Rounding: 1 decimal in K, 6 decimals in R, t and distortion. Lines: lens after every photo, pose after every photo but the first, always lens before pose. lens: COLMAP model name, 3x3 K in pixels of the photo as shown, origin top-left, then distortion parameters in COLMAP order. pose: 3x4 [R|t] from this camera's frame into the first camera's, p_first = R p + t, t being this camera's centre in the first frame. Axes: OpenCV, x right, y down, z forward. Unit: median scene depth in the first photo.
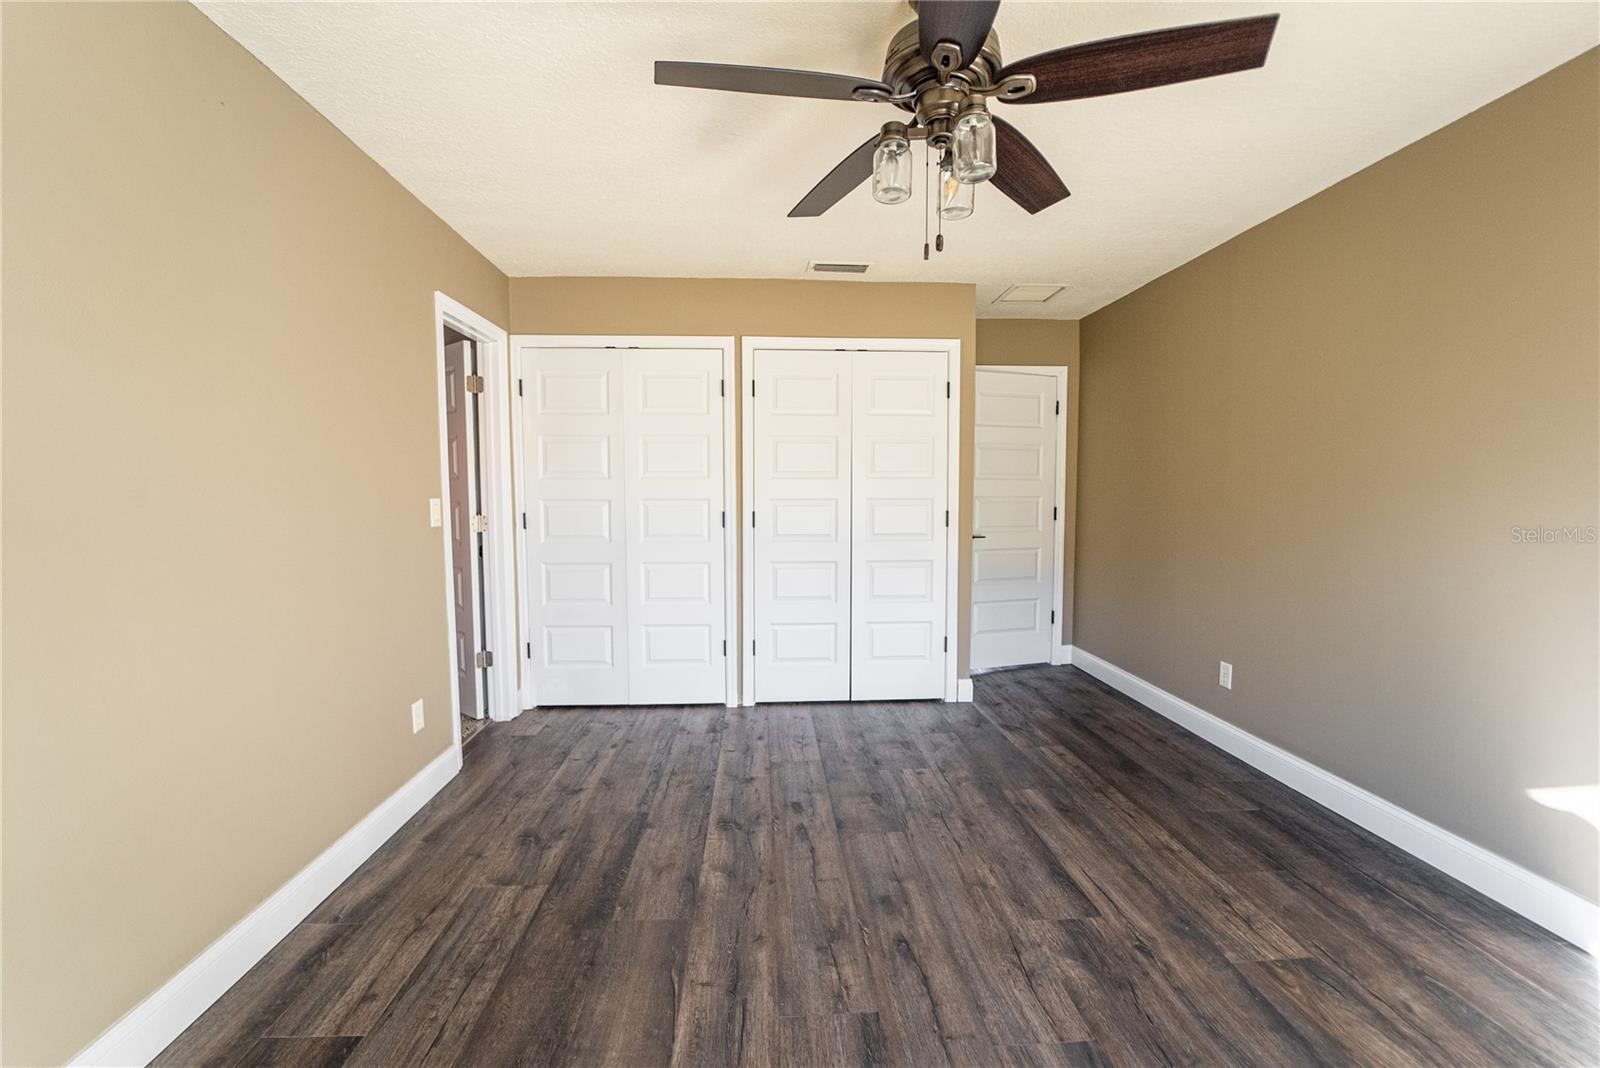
lens RADIAL K [[668.2, 0, 806.0], [0, 668.2, 534.0], [0, 0, 1]] dist [-0.021068, -0.000186]
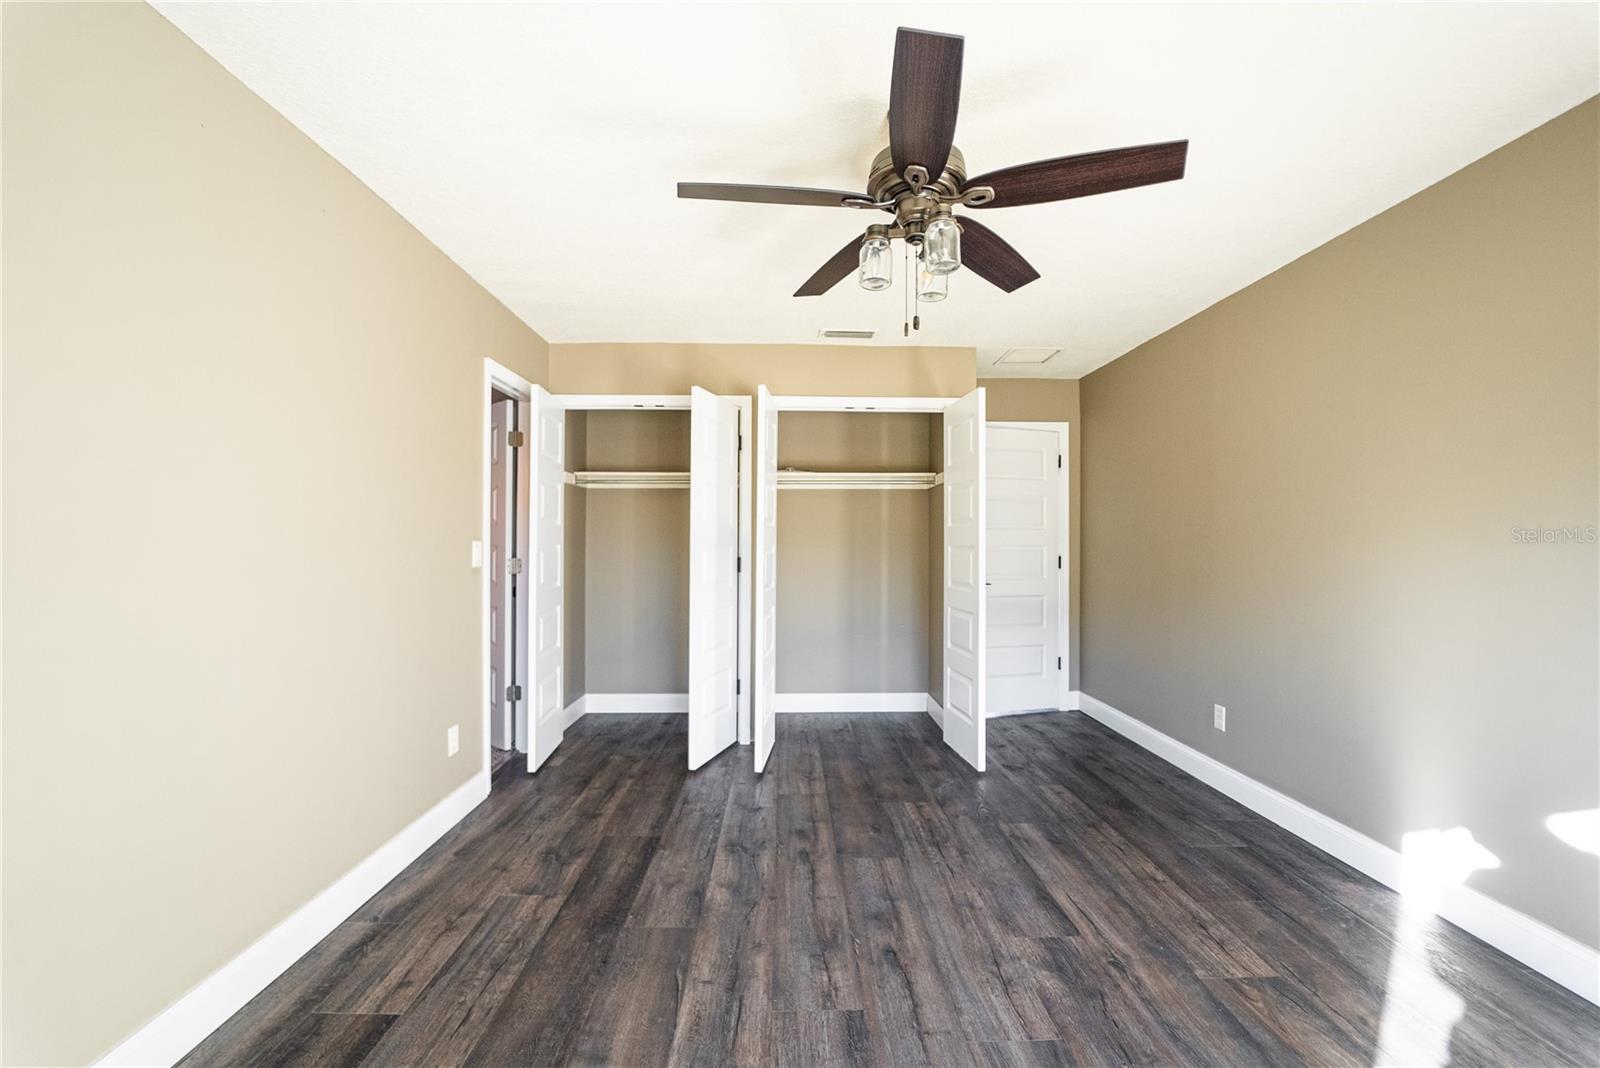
lens RADIAL K [[668.2, 0, 808.0], [0, 668.2, 536.3], [0, 0, 1]] dist [-0.021068, -0.000186]
pose [[0.999401, 0.006260, -0.034038, 0.043062], [-0.008752, 0.997253, -0.073554, 0.021548], [0.033485, 0.073808, 0.996710, -0.124803]]
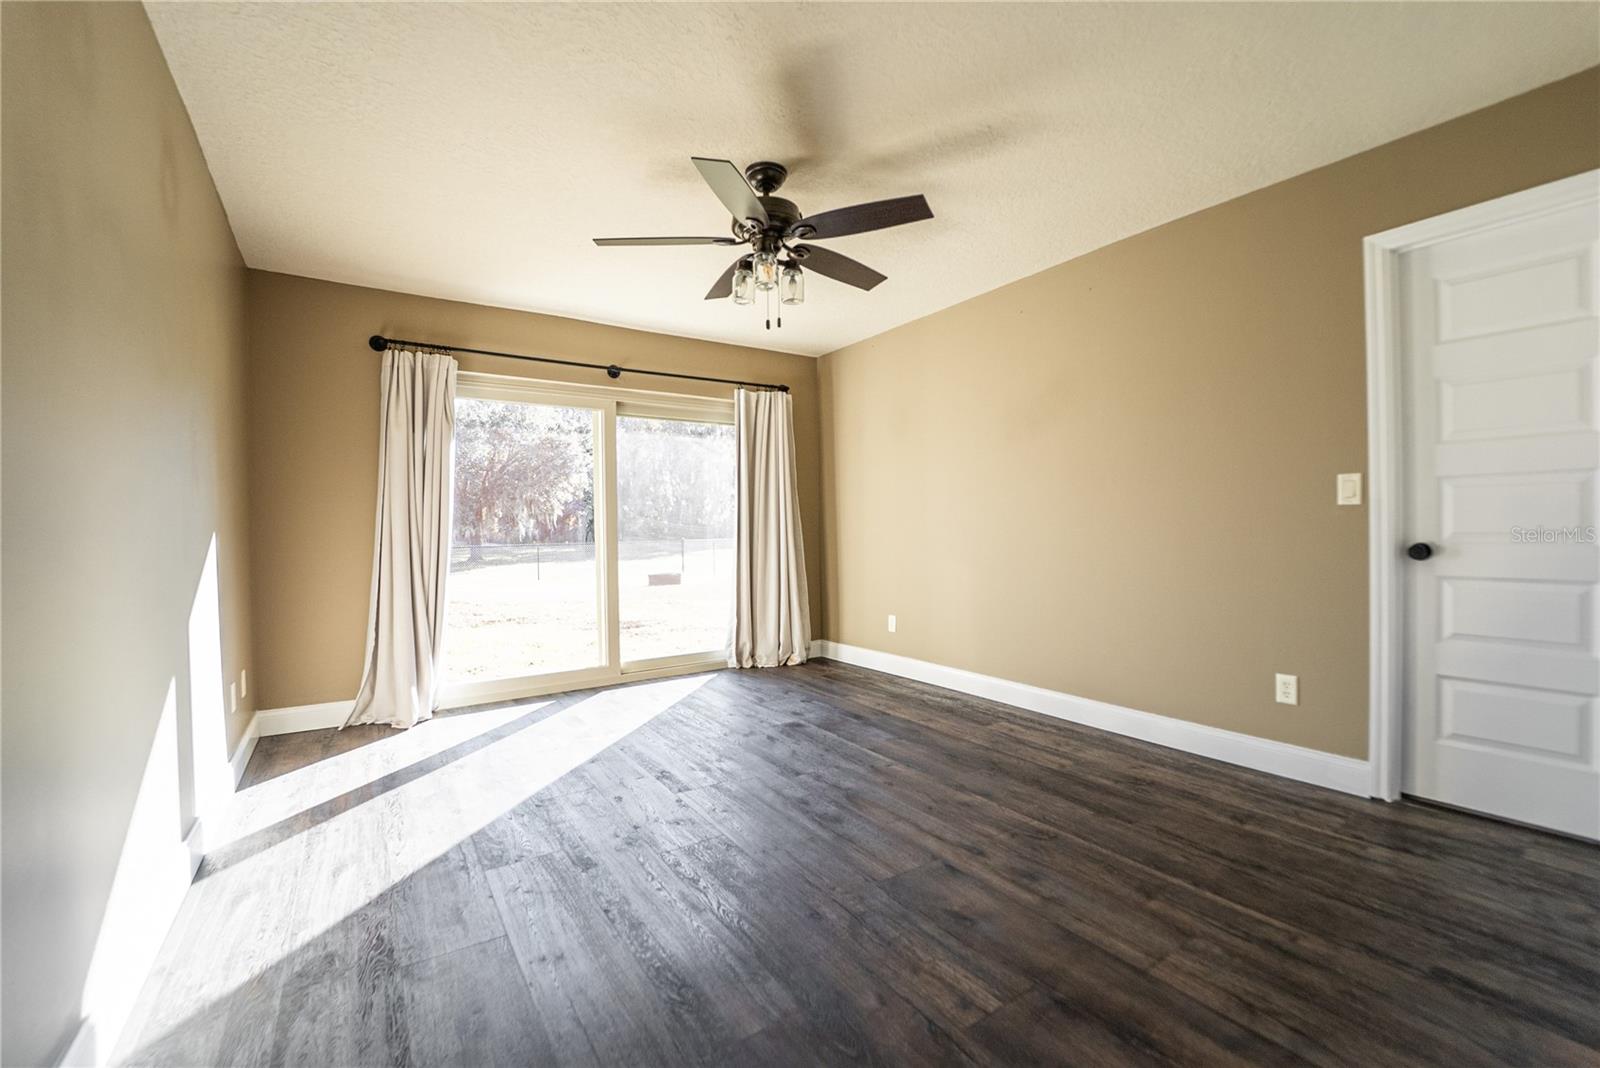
lens RADIAL K [[668.2, 0, 792.4], [0, 668.2, 529.9], [0, 0, 1]] dist [-0.021068, -0.000186]
pose [[-0.876082, 0.016103, -0.481893, 0.803168], [-0.013829, 0.998192, 0.058497, -0.029593], [0.481964, 0.057913, -0.874275, 2.108485]]
